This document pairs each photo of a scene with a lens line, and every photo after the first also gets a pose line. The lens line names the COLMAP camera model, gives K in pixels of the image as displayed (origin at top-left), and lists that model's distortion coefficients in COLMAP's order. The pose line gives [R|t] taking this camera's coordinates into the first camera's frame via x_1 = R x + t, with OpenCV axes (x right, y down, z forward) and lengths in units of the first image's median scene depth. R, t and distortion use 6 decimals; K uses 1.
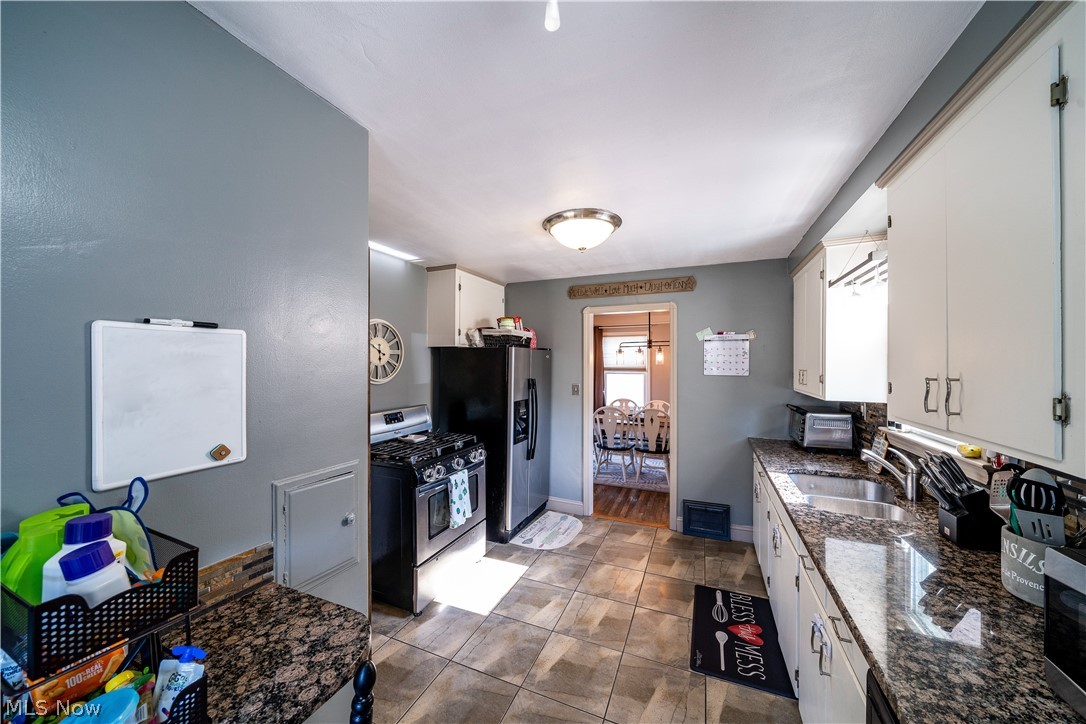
lens RADIAL K [[370.5, 0, 545.4], [0, 370.5, 363.1], [0, 0, 1]] dist [-0.008910, 0.000341]
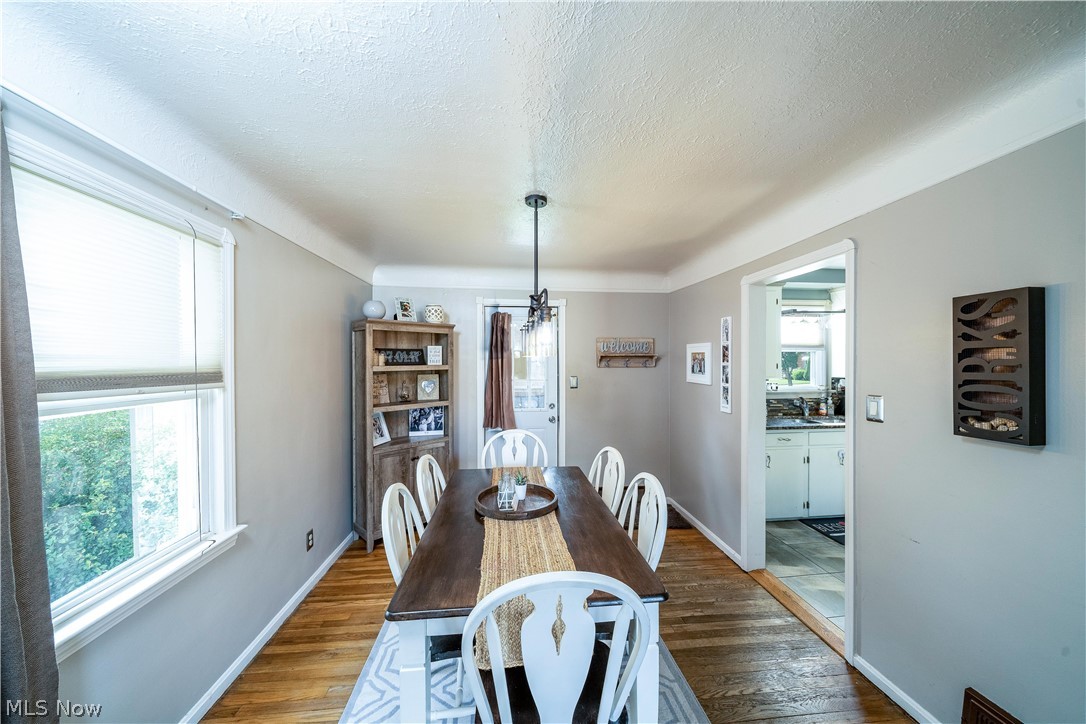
lens RADIAL K [[370.5, 0, 545.4], [0, 370.5, 363.1], [0, 0, 1]] dist [-0.008910, 0.000341]
pose [[-0.484159, -0.002503, 0.874976, -0.152421], [0.002431, 0.999988, 0.004206, 0.018282], [-0.874976, 0.004163, -0.484148, 2.351554]]
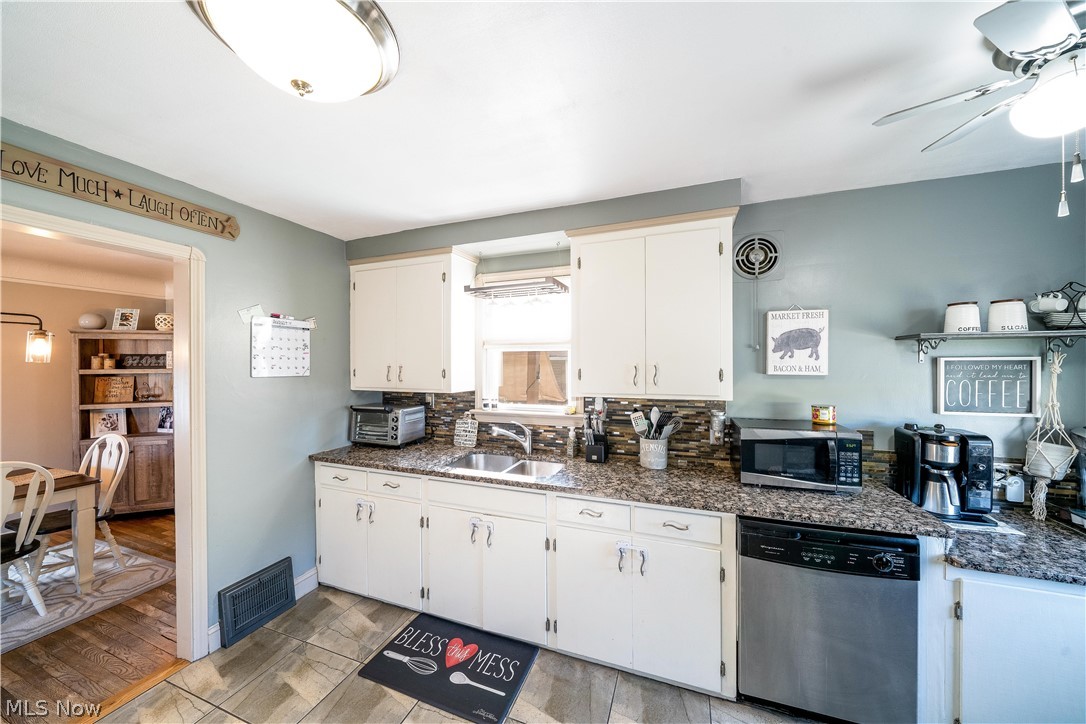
lens RADIAL K [[370.5, 0, 545.4], [0, 370.5, 363.1], [0, 0, 1]] dist [-0.008910, 0.000341]
pose [[-0.050580, -0.002037, 0.998718, -0.303203], [0.002848, 0.999994, 0.002184, 0.009219], [-0.998716, 0.002955, -0.050573, 0.666306]]
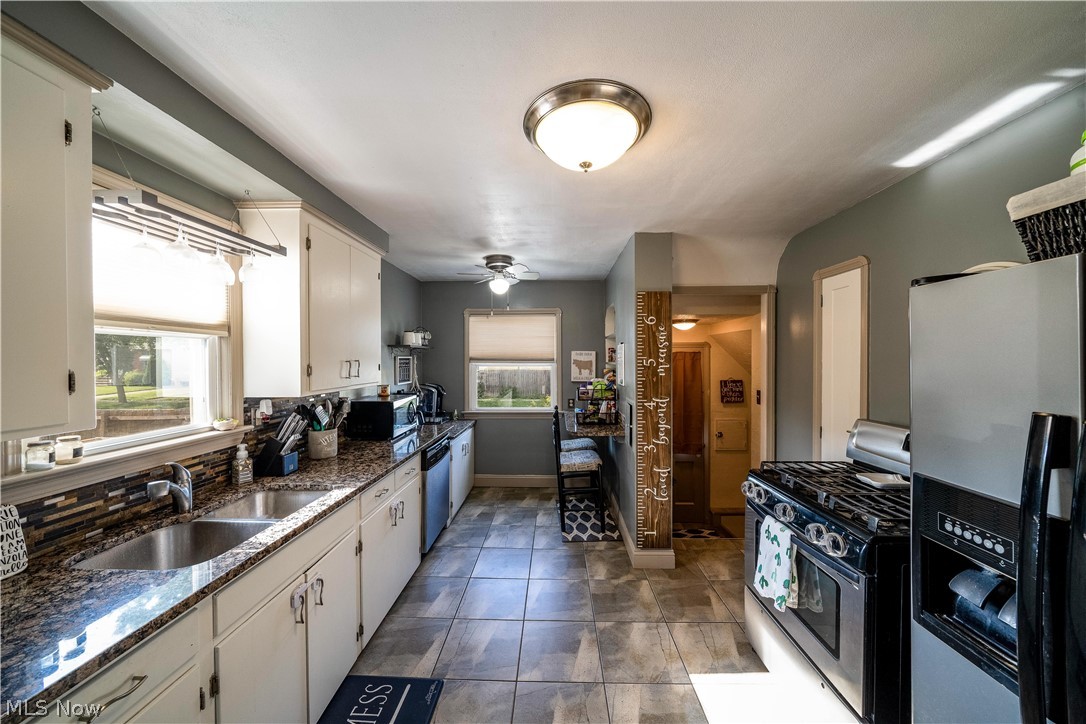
lens RADIAL K [[370.5, 0, 545.4], [0, 370.5, 363.1], [0, 0, 1]] dist [-0.008910, 0.000341]
pose [[-0.928519, 0.005151, -0.371249, 0.355838], [0.002231, 0.999963, 0.008292, 0.017350], [0.371278, 0.006871, -0.928496, 1.394093]]
